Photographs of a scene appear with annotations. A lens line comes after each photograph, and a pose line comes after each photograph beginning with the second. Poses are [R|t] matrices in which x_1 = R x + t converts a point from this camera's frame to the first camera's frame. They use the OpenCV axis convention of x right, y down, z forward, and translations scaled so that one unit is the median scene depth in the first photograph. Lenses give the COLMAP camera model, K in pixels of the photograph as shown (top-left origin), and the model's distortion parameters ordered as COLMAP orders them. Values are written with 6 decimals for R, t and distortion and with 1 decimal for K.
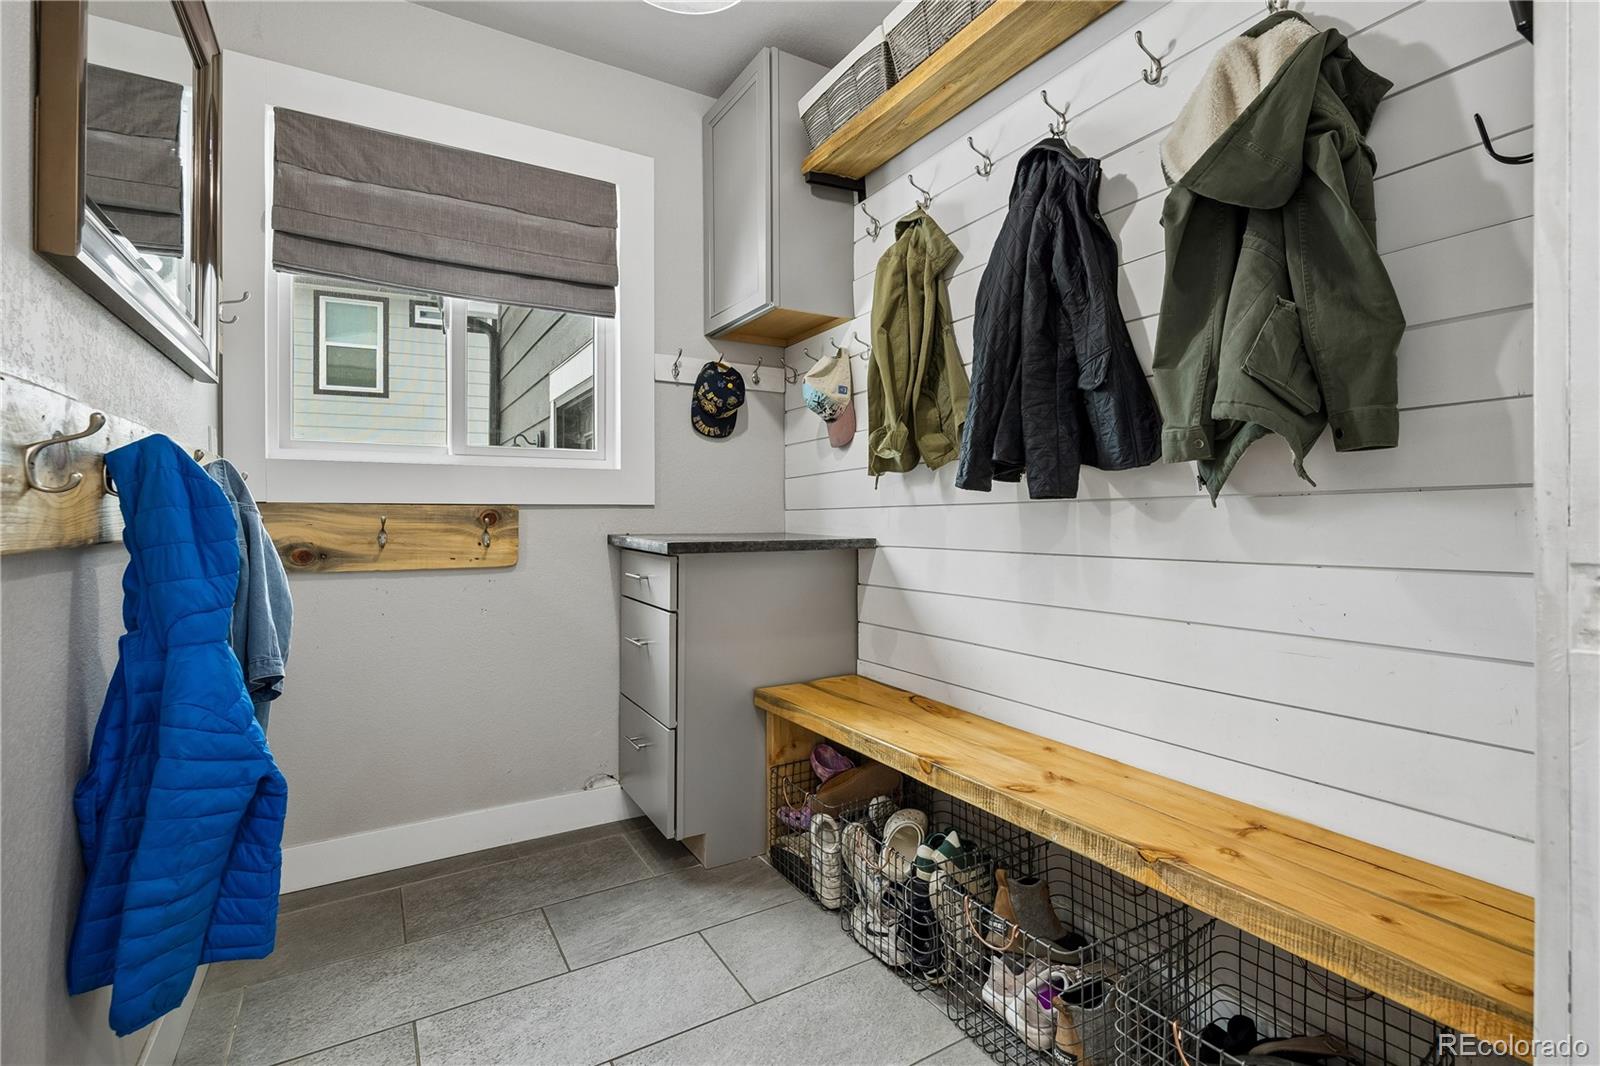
lens RADIAL K [[740.8, 0, 801.3], [0, 740.8, 520.3], [0, 0, 1]] dist [-0.001808, 0.000787]
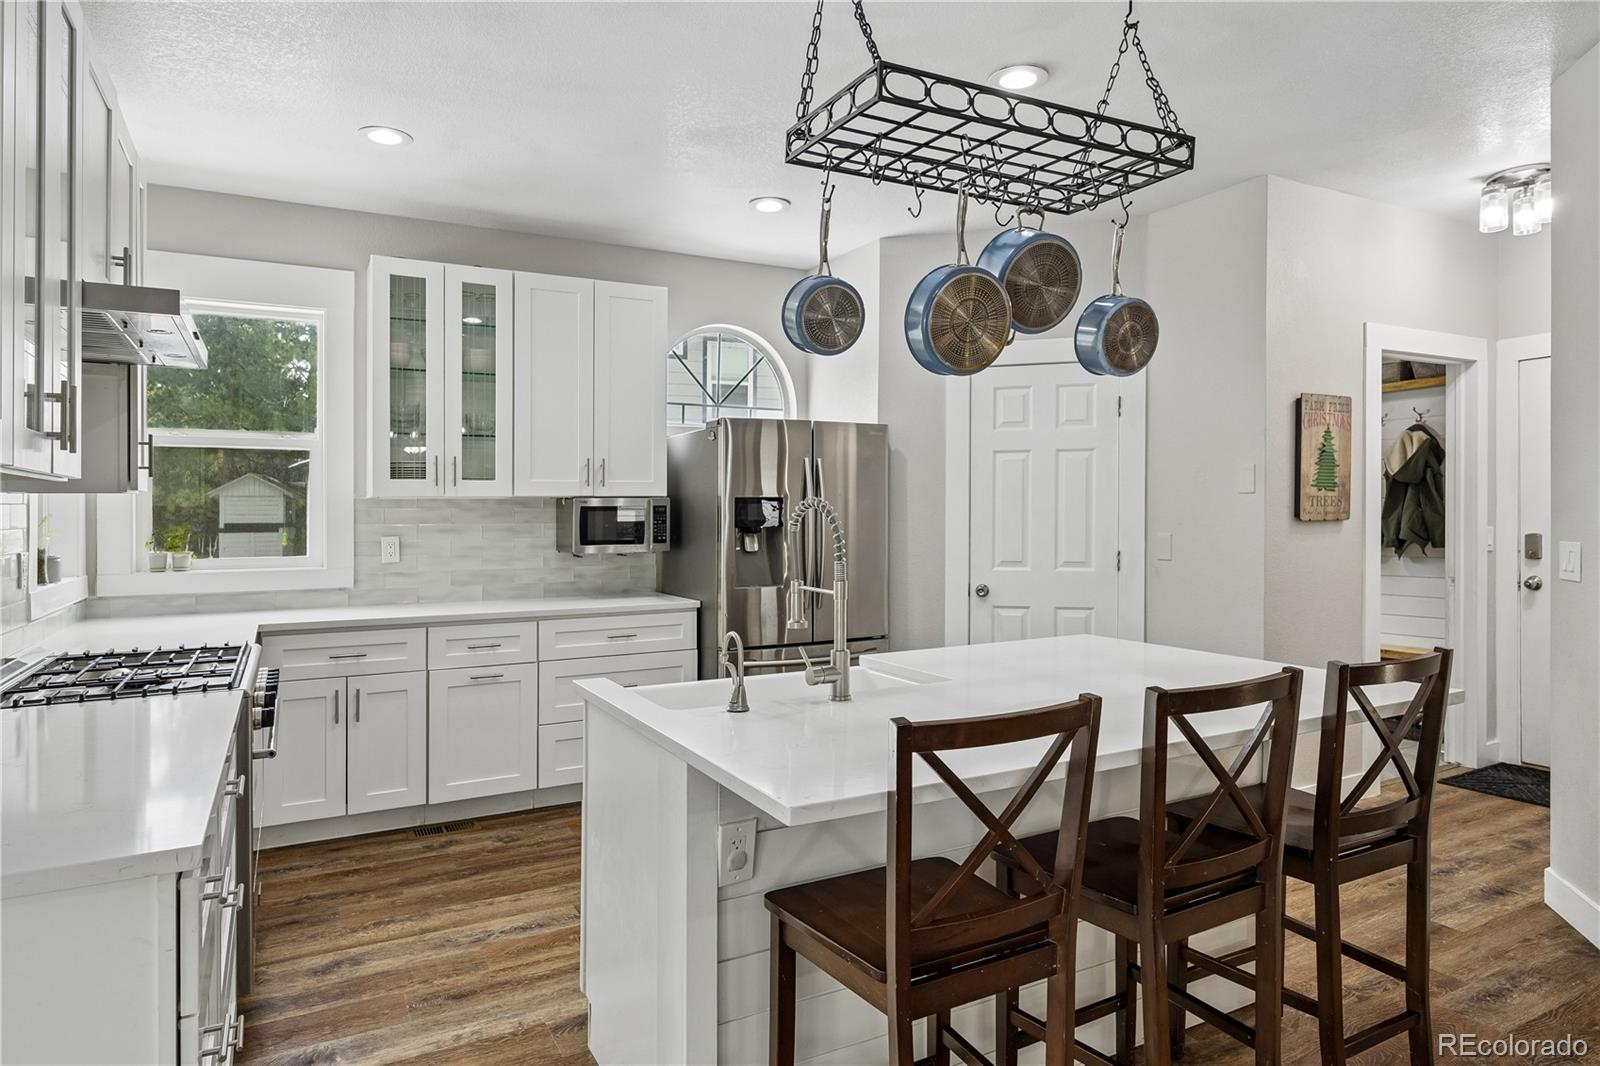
lens RADIAL K [[960.9, 0, 803.5], [0, 960.9, 522.5], [0, 0, 1]] dist [-0.003471, -0.000991]
pose [[0.999495, 0.001614, -0.031736, -2.361729], [-0.001393, 0.999975, 0.007000, -0.251364], [0.031746, -0.006952, 0.999472, -4.045543]]
